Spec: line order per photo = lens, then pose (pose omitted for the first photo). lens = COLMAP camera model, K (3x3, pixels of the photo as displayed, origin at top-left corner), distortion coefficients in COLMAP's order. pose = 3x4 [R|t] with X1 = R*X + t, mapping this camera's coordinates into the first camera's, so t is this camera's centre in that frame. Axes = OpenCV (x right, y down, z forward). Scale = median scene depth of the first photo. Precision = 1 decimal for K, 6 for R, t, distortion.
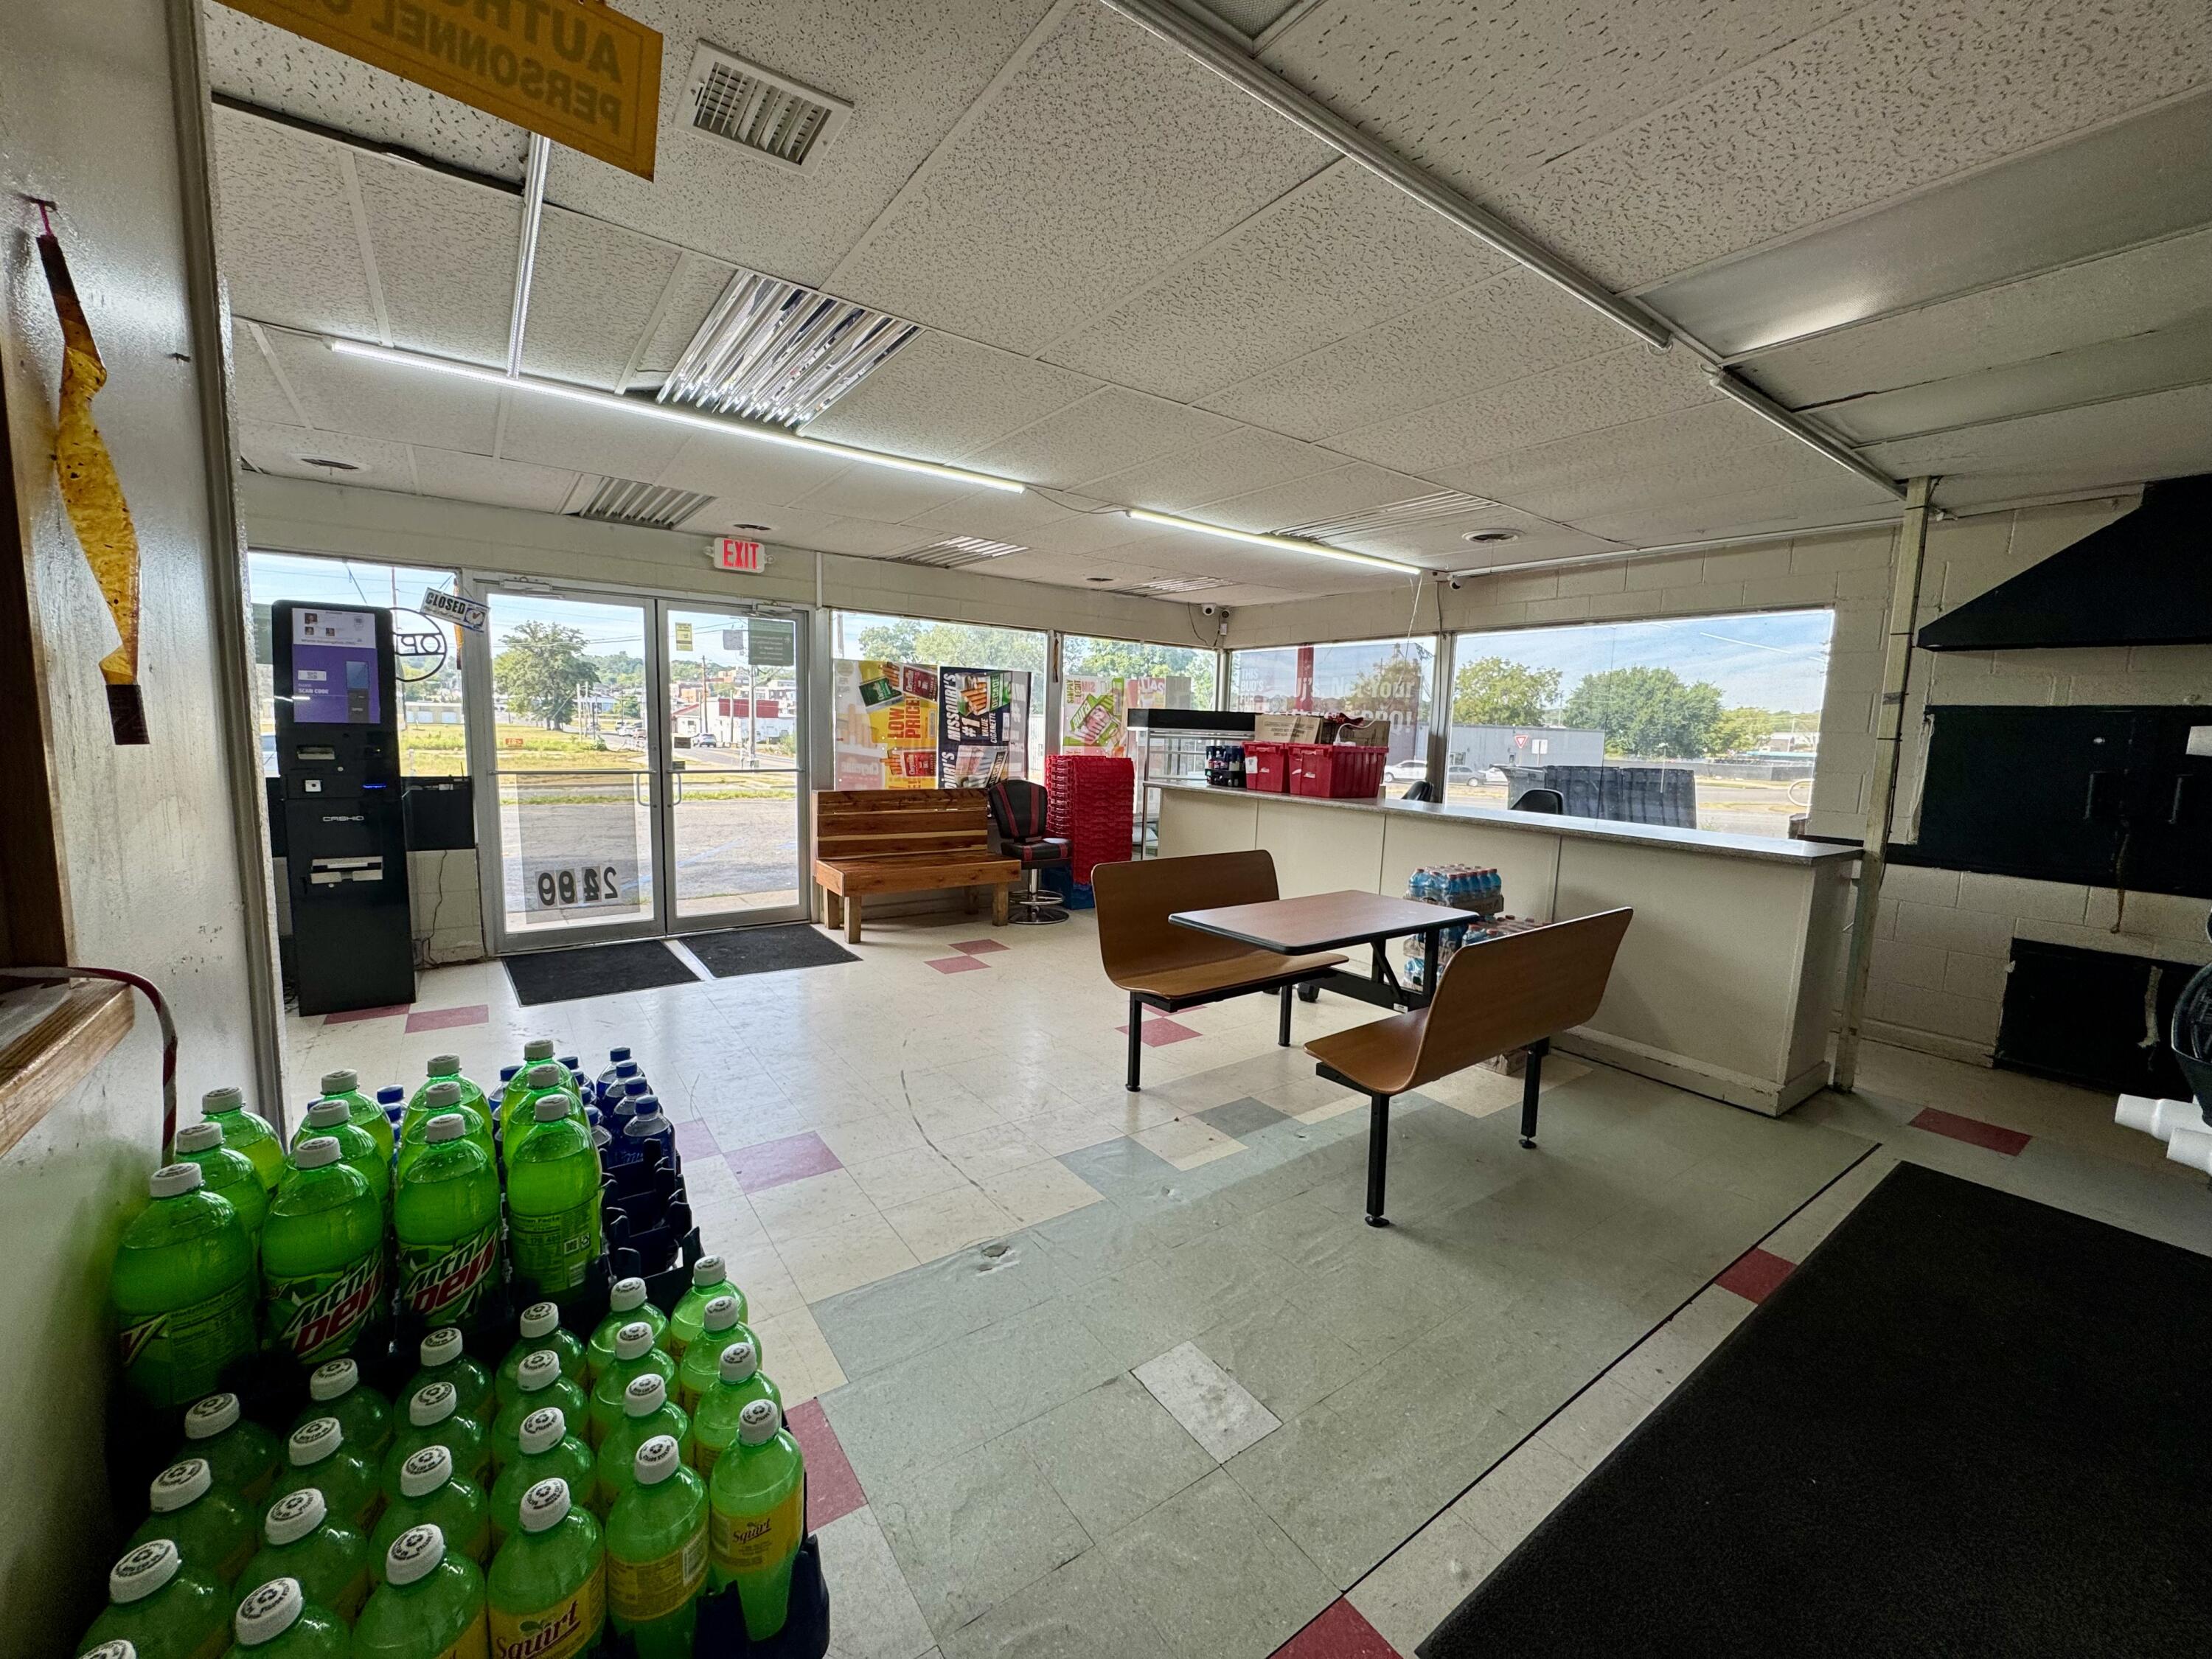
lens RADIAL K [[880.4, 0, 1111.3], [0, 880.4, 825.4], [0, 0, 1]] dist [0.001772, 0.000164]
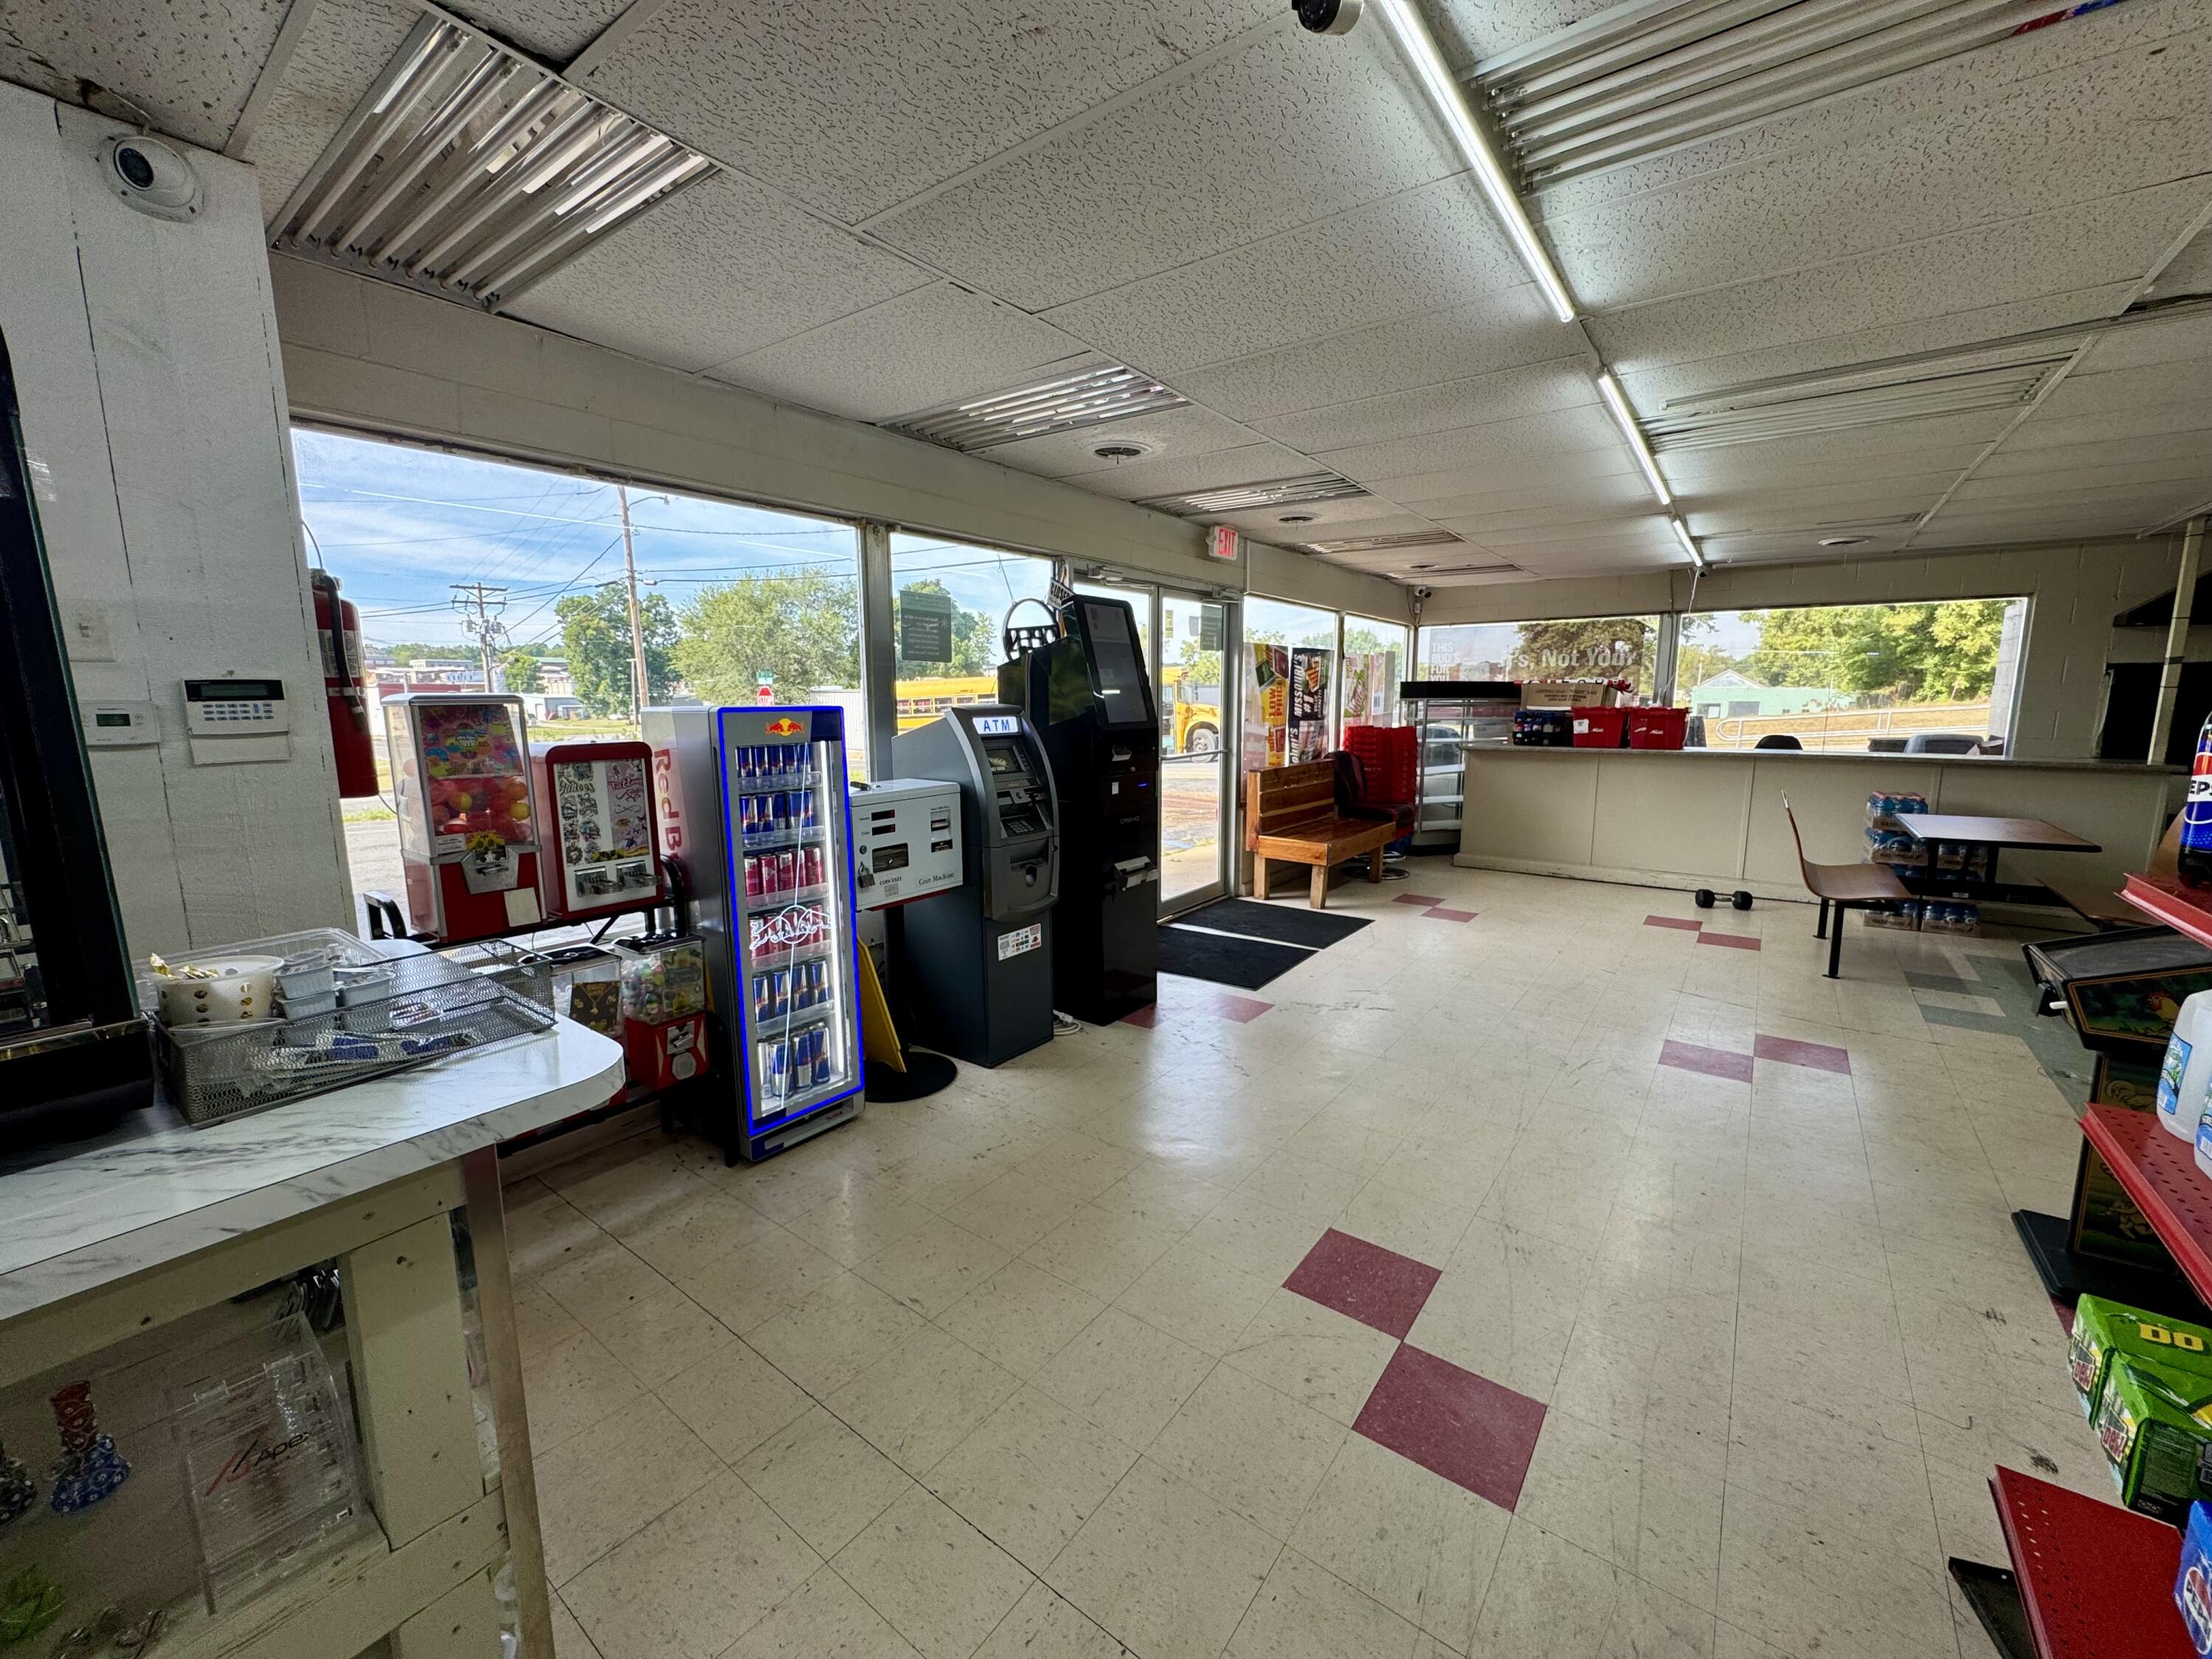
lens RADIAL K [[880.4, 0, 1111.3], [0, 880.4, 825.4], [0, 0, 1]] dist [0.001772, 0.000164]
pose [[0.953852, -0.077900, 0.289995, -0.765258], [0.067873, 0.996702, 0.044490, -0.029892], [-0.292504, -0.022754, 0.955993, 0.045922]]
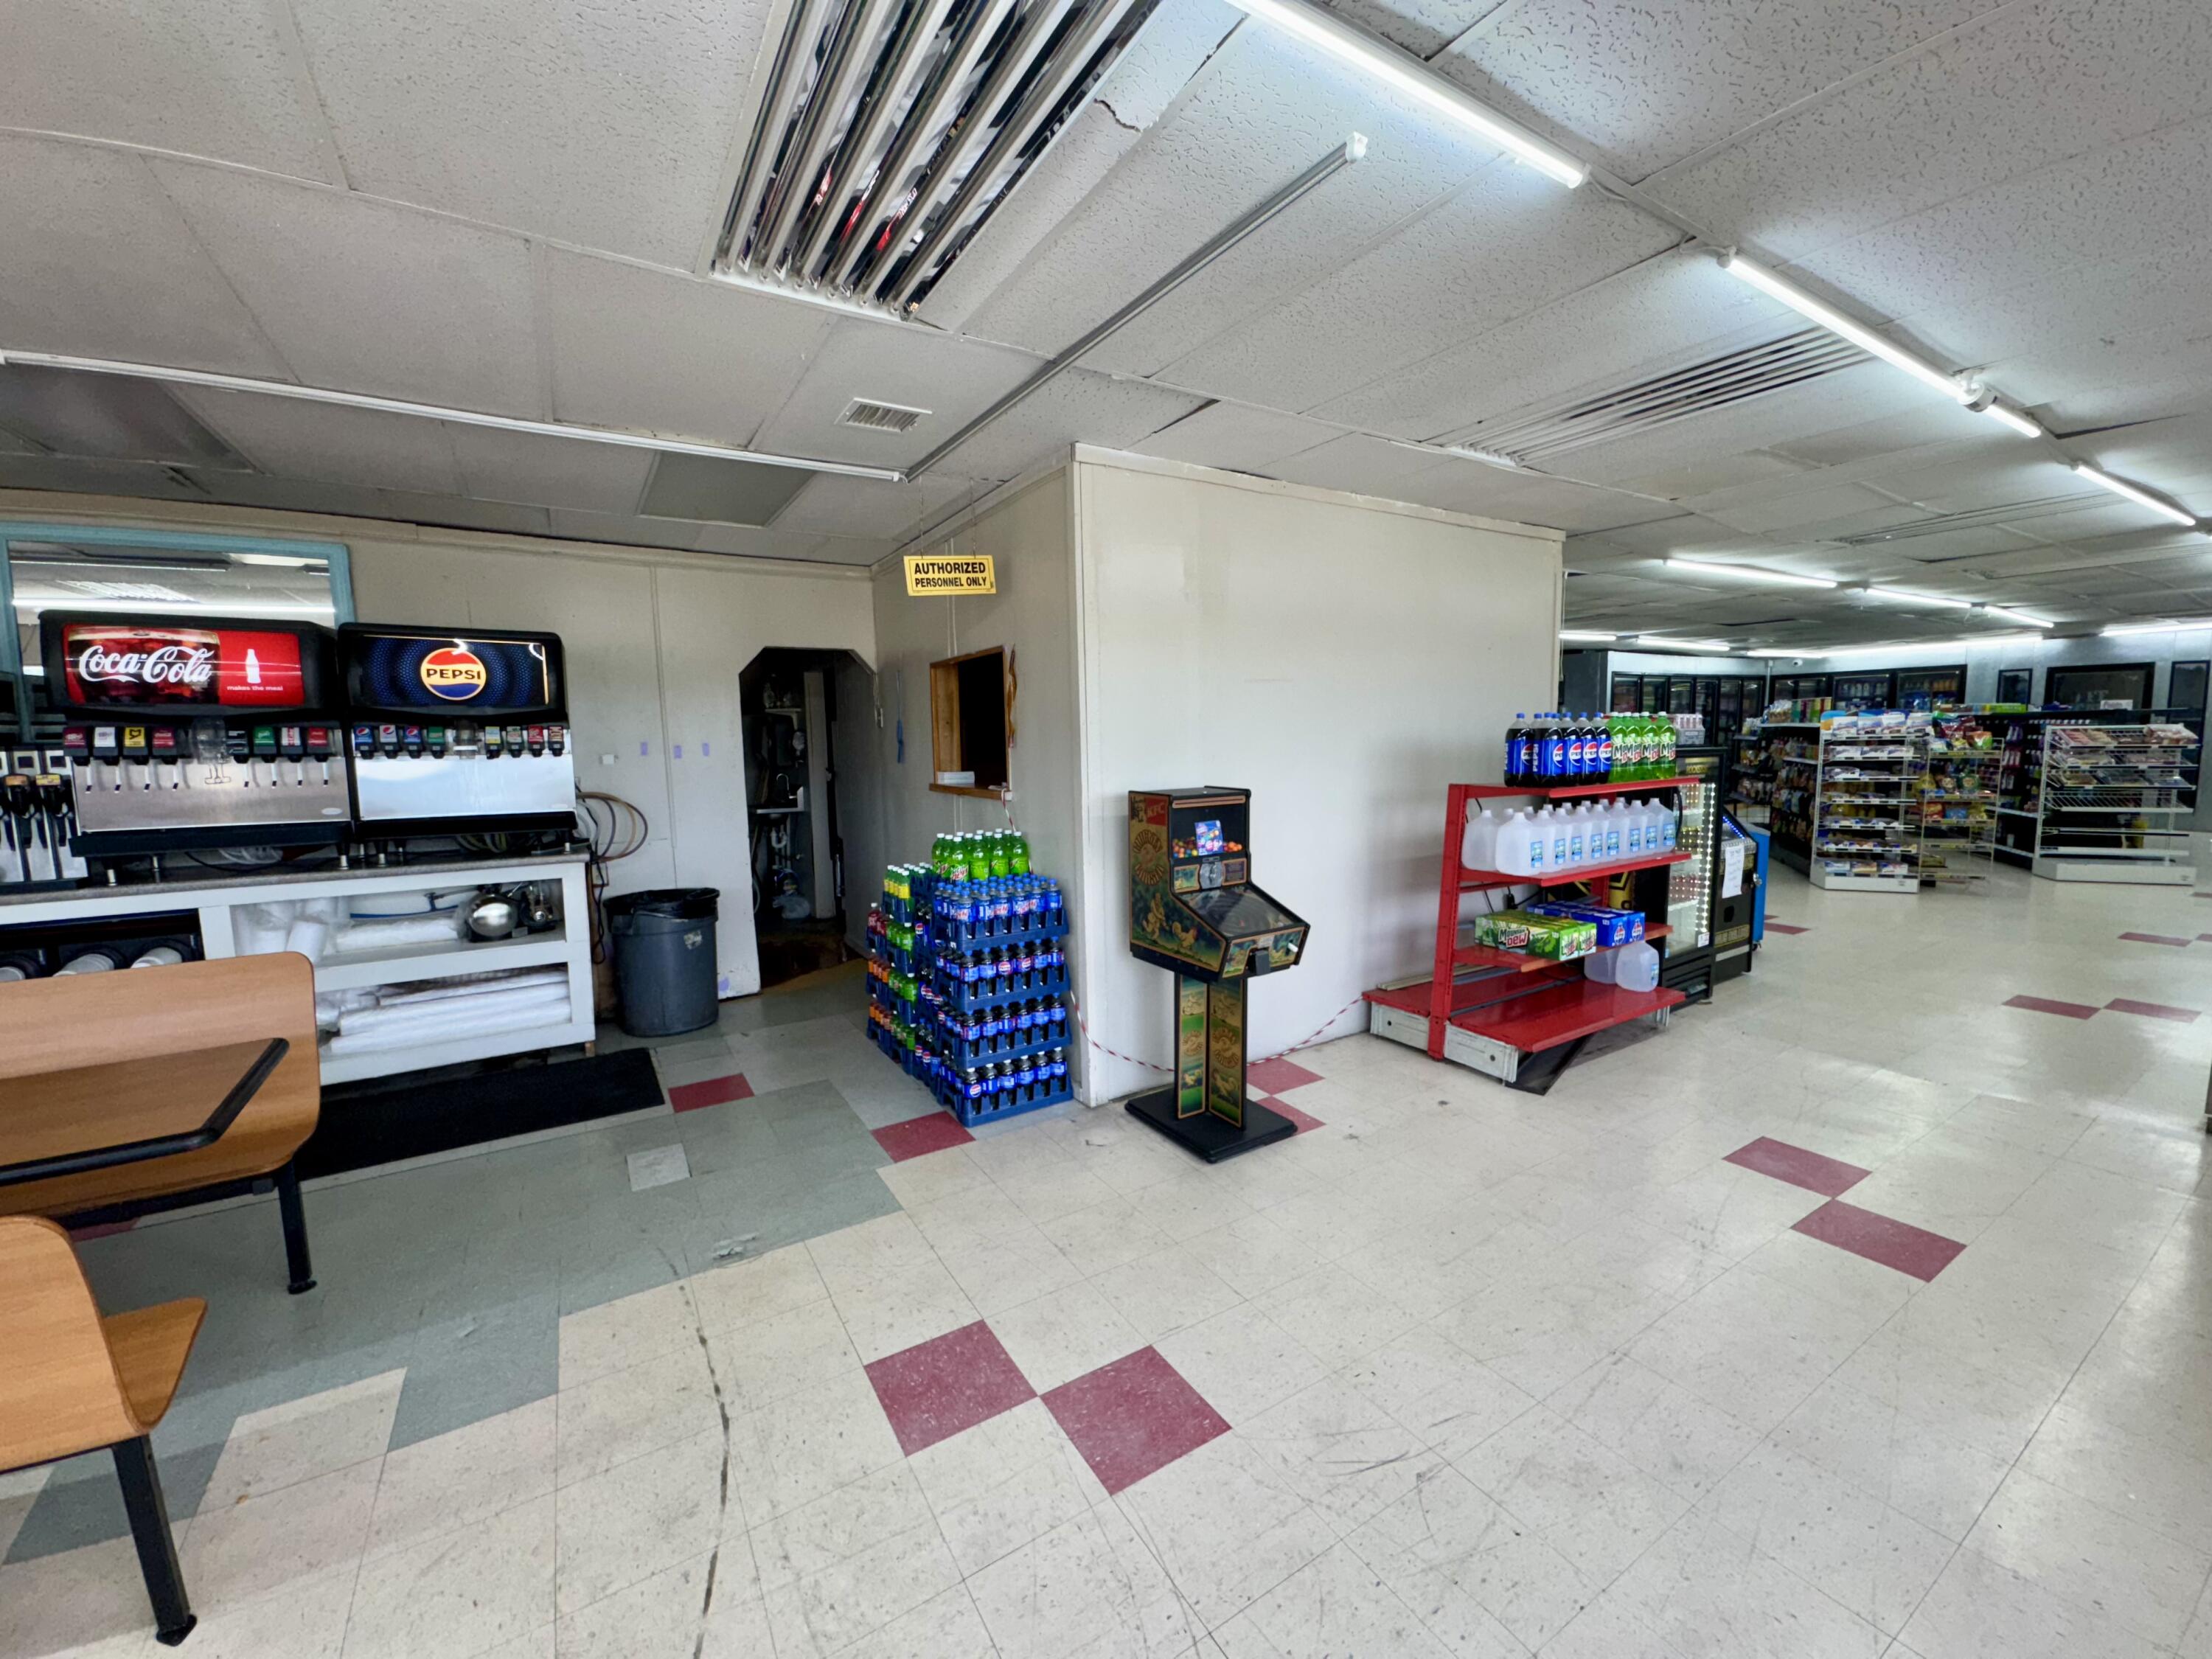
lens RADIAL K [[857.2, 0, 1066.6], [0, 857.2, 824.2], [0, 0, 1]] dist [0.050421, -0.022580]
pose [[-0.996039, -0.018324, 0.087006, -0.245747], [0.001480, 0.974981, 0.222281, -0.096049], [-0.088902, 0.221530, -0.971093, 0.727580]]
